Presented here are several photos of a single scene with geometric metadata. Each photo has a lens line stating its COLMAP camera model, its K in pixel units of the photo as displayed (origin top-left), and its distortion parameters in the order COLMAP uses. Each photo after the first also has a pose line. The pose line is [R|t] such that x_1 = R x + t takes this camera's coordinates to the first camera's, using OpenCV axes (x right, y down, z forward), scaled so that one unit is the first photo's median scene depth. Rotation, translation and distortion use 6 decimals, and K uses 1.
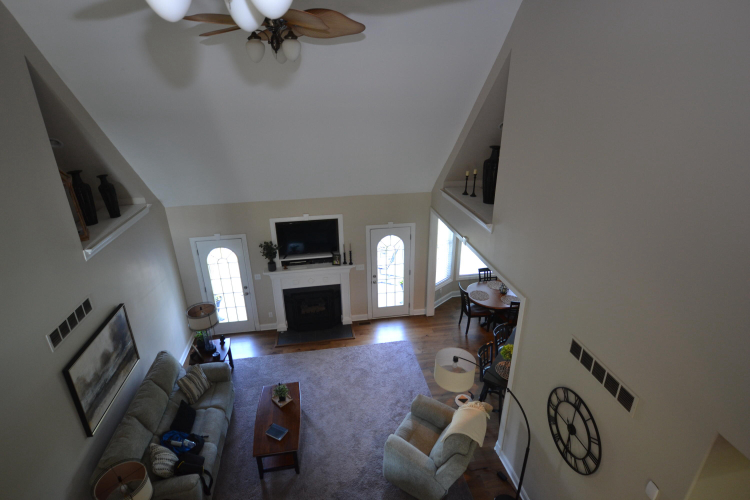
lens RADIAL K [[387.1, 0, 375.0], [0, 387.1, 250.0], [0, 0, 1]] dist [-0.000105, -0.000184]
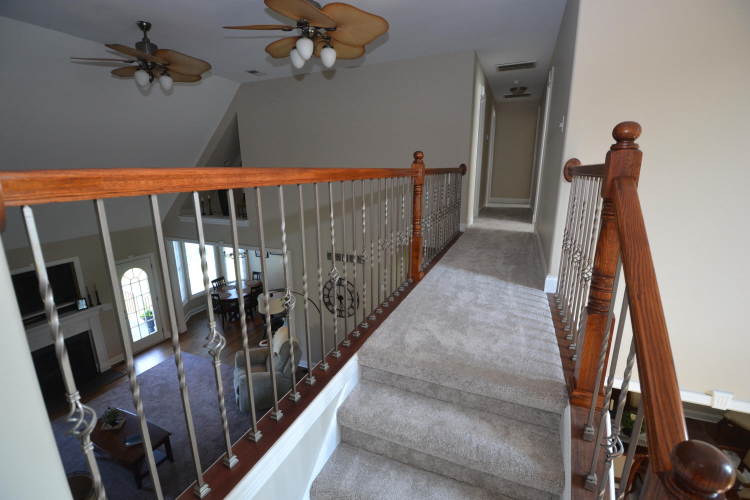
lens RADIAL K [[338.2, 0, 370.0], [0, 338.2, 249.9], [0, 0, 1]] dist [-0.000340, -0.015149]
pose [[0.548101, -0.189030, 0.814771, -0.344058], [0.329411, 0.944183, -0.002542, 0.131204], [-0.768813, 0.269788, 0.579777, -0.074148]]
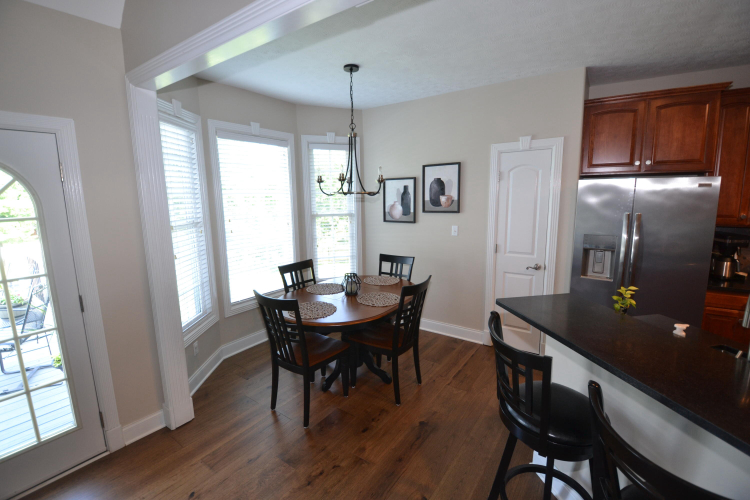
lens RADIAL K [[338.2, 0, 370.0], [0, 338.2, 249.9], [0, 0, 1]] dist [-0.000340, -0.015149]
pose [[0.708165, -0.109344, 0.697529, 0.073439], [0.282811, 0.949148, -0.138335, 0.118363], [-0.646932, 0.295233, 0.703077, 0.674973]]
